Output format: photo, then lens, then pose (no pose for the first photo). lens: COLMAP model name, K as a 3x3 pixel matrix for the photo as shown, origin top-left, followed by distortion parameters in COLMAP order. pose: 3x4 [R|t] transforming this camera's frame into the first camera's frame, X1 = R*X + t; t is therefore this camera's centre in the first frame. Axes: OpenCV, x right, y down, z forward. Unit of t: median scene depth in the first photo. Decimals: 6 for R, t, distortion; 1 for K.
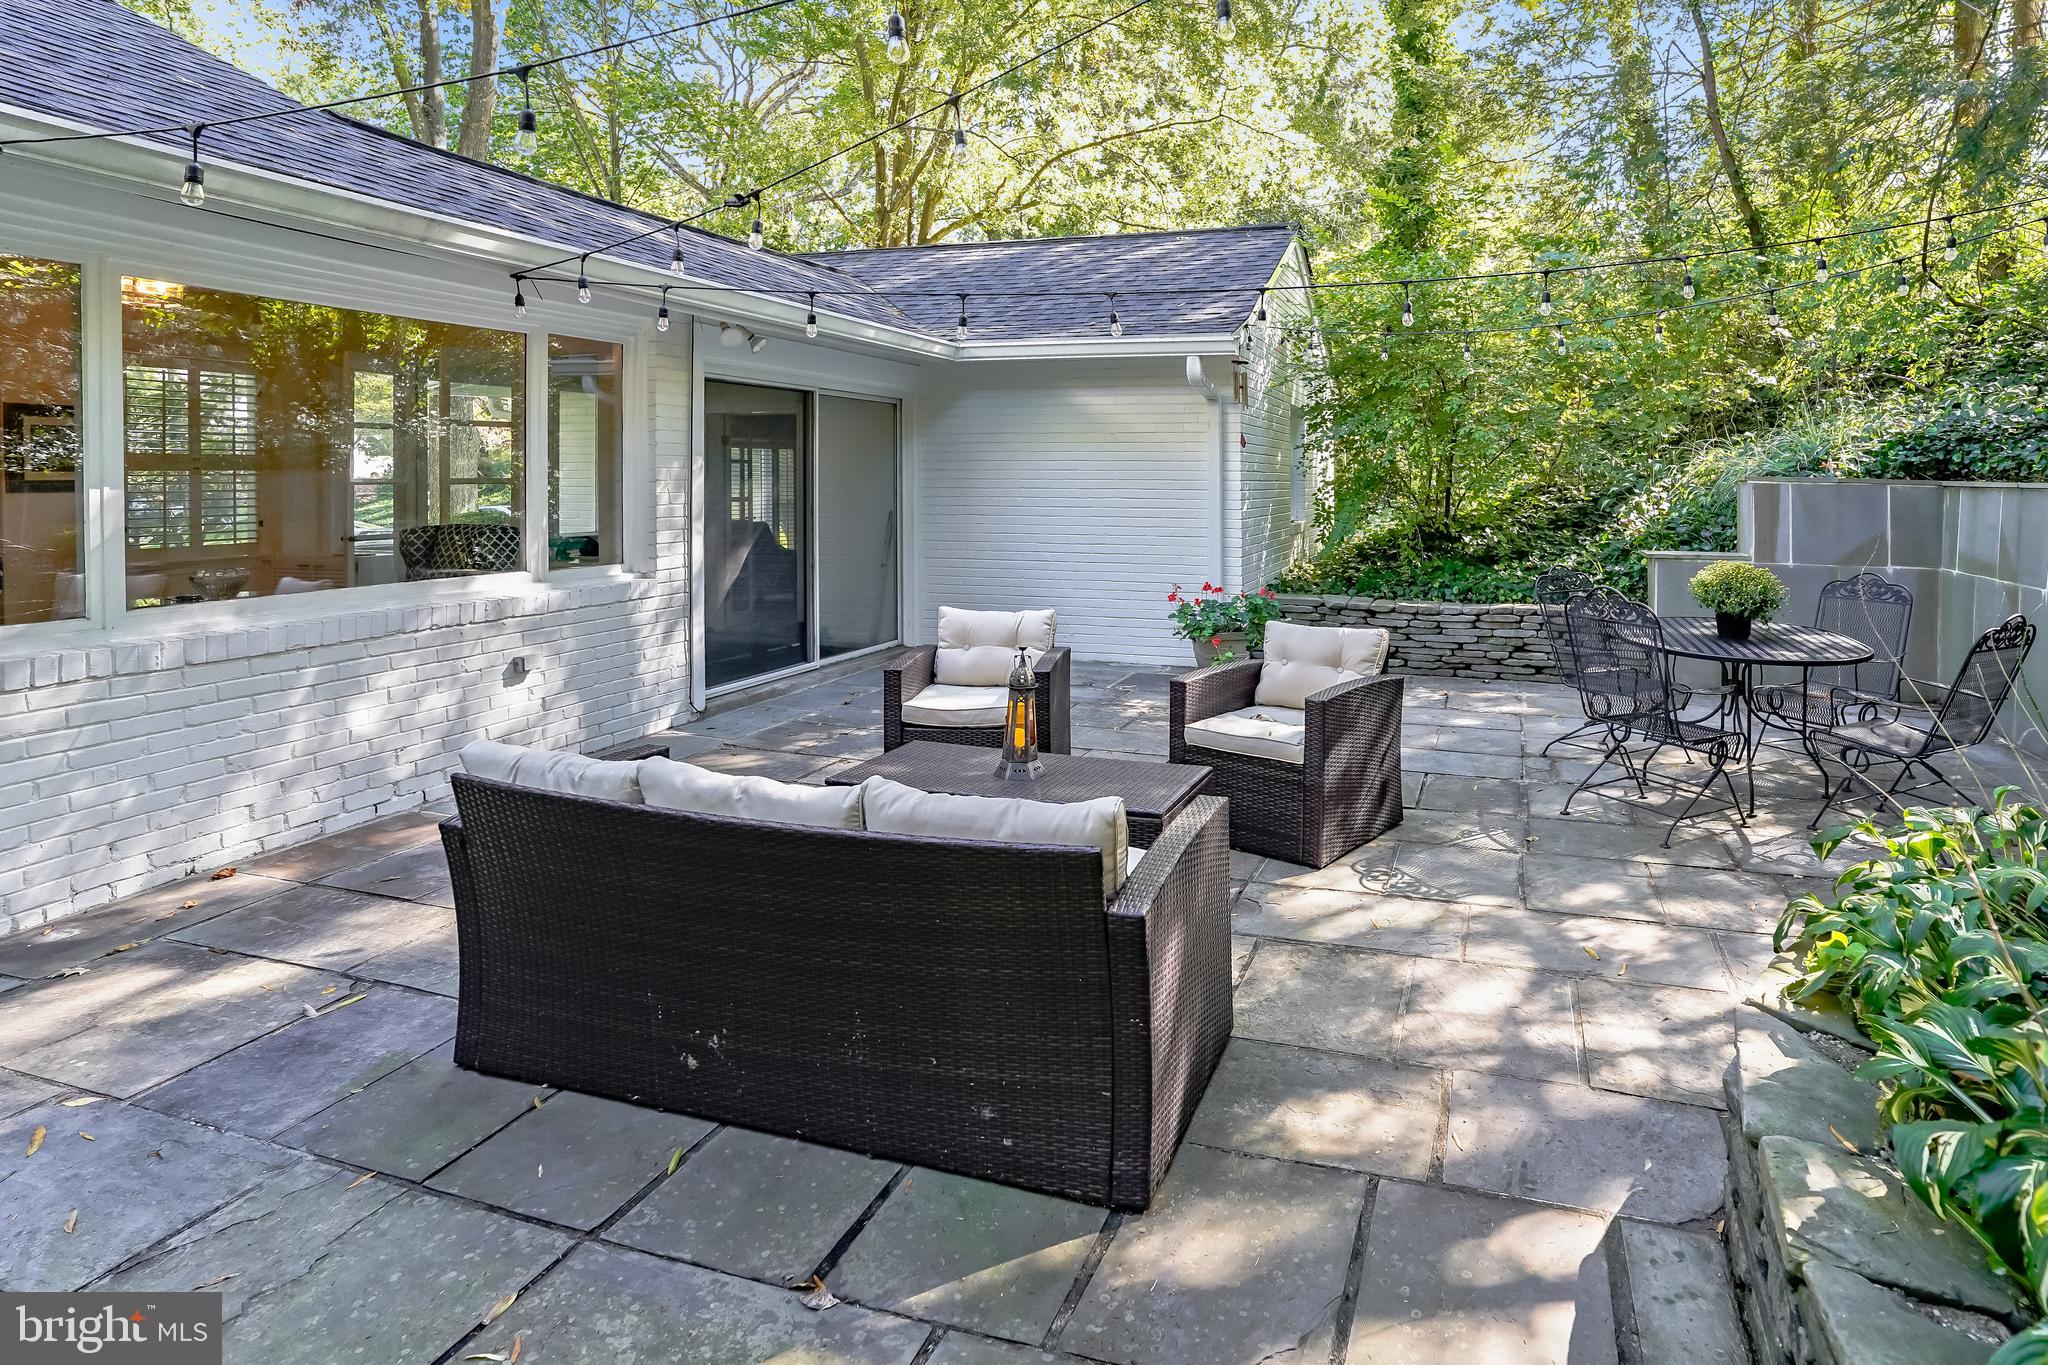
lens RADIAL K [[1121.2, 0, 1097.0], [0, 1121.2, 537.4], [0, 0, 1]] dist [-0.042182, 0.011116]
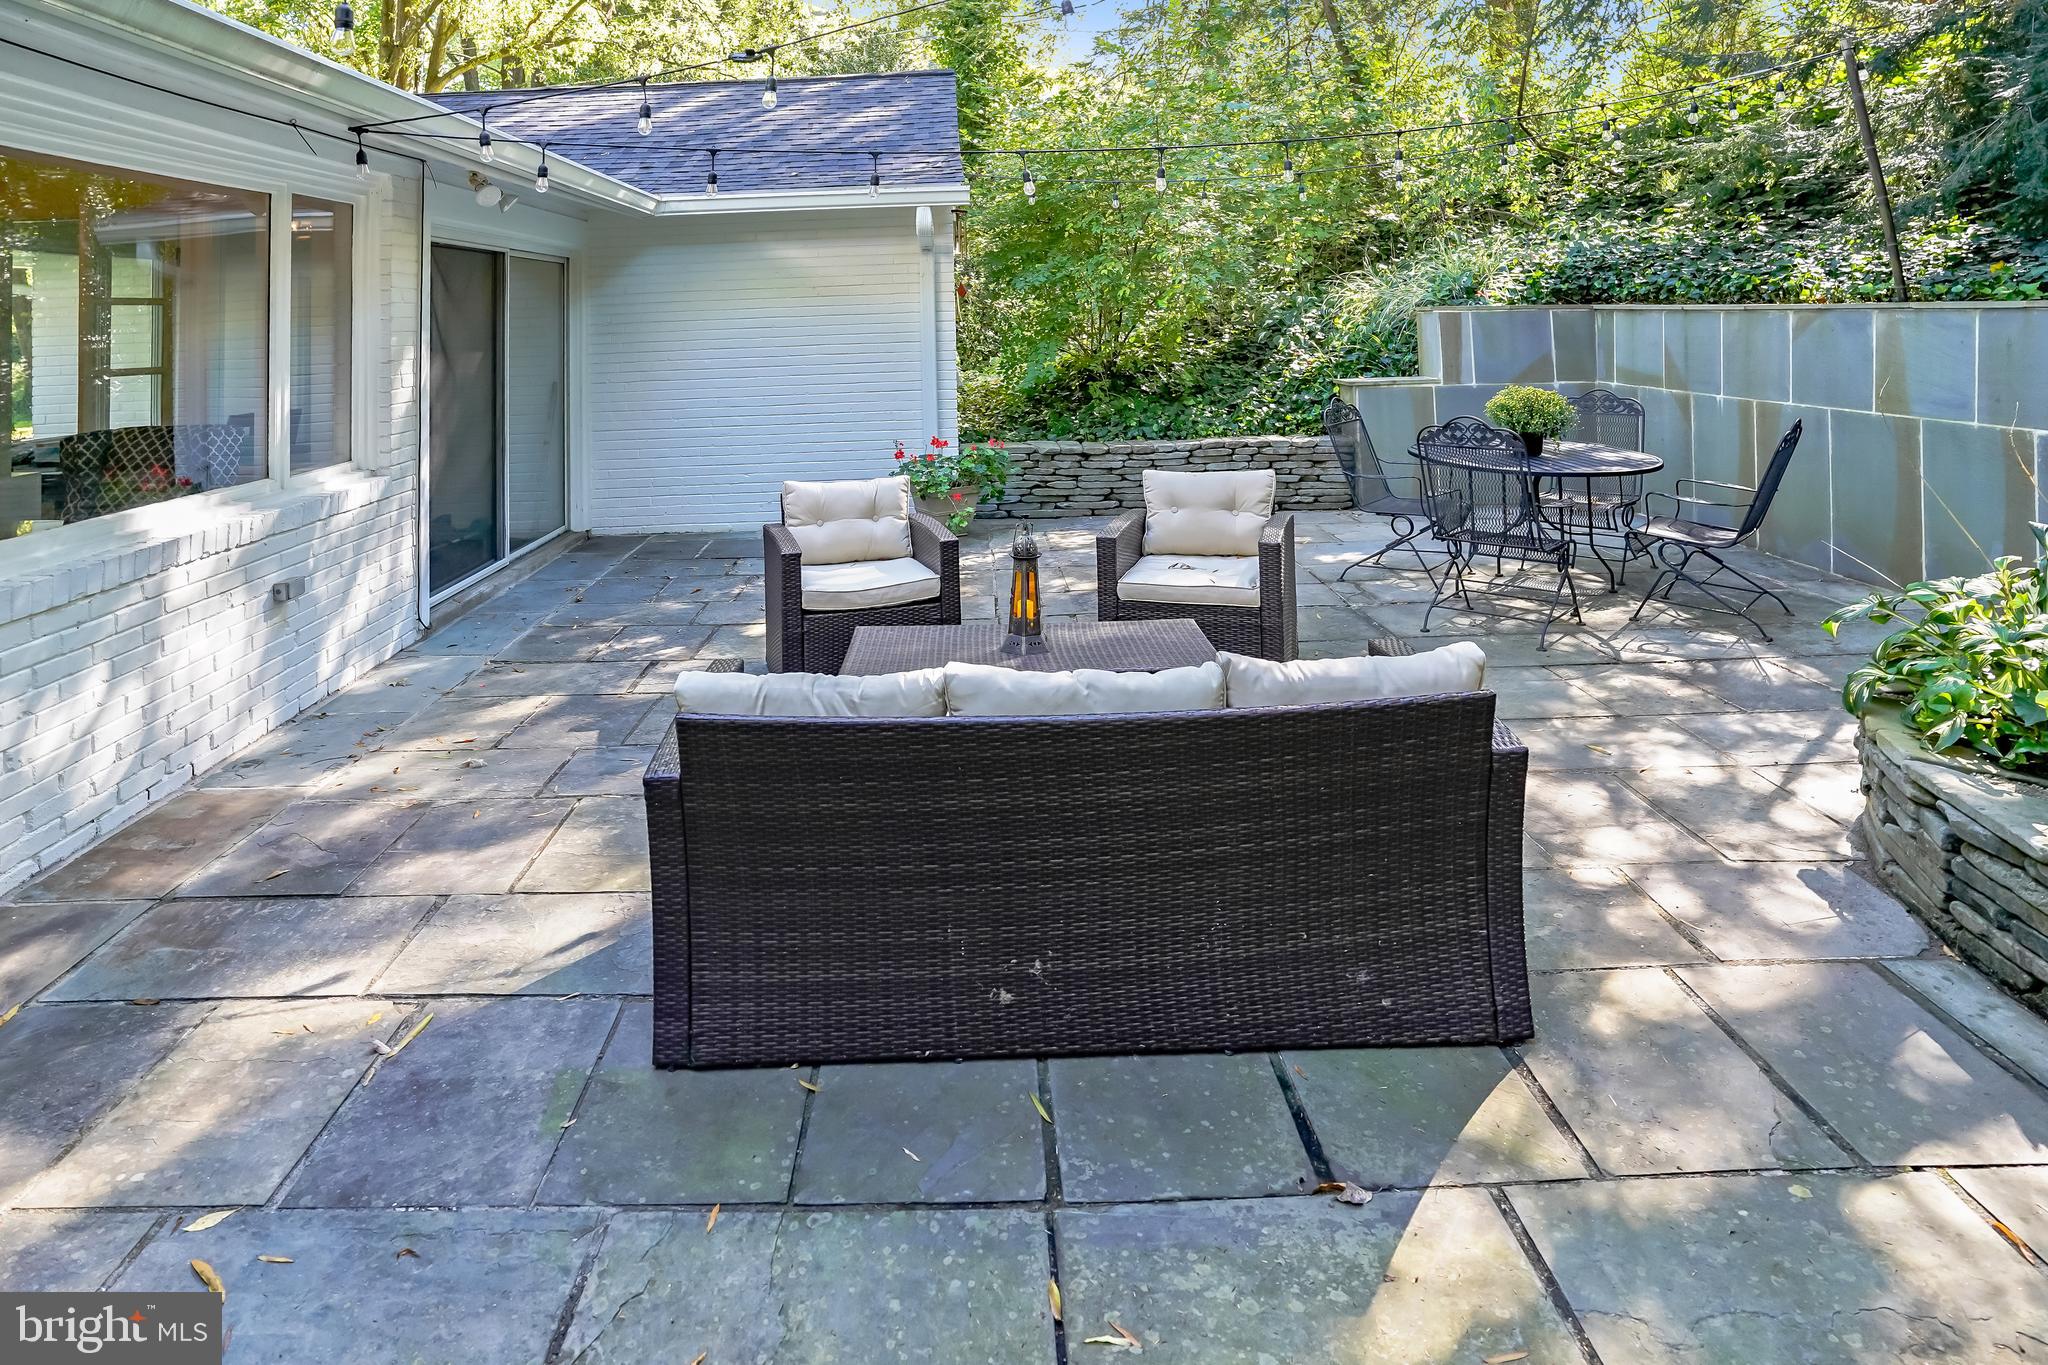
lens RADIAL K [[1148.9, 0, 1069.1], [0, 1148.9, 311.8], [0, 0, 1]] dist [-0.025894, 0.000260]
pose [[0.958146, -0.037757, 0.283780, -0.177563], [0.056318, 0.996754, -0.057532, -0.010887], [-0.280687, 0.071106, 0.957162, 0.013059]]
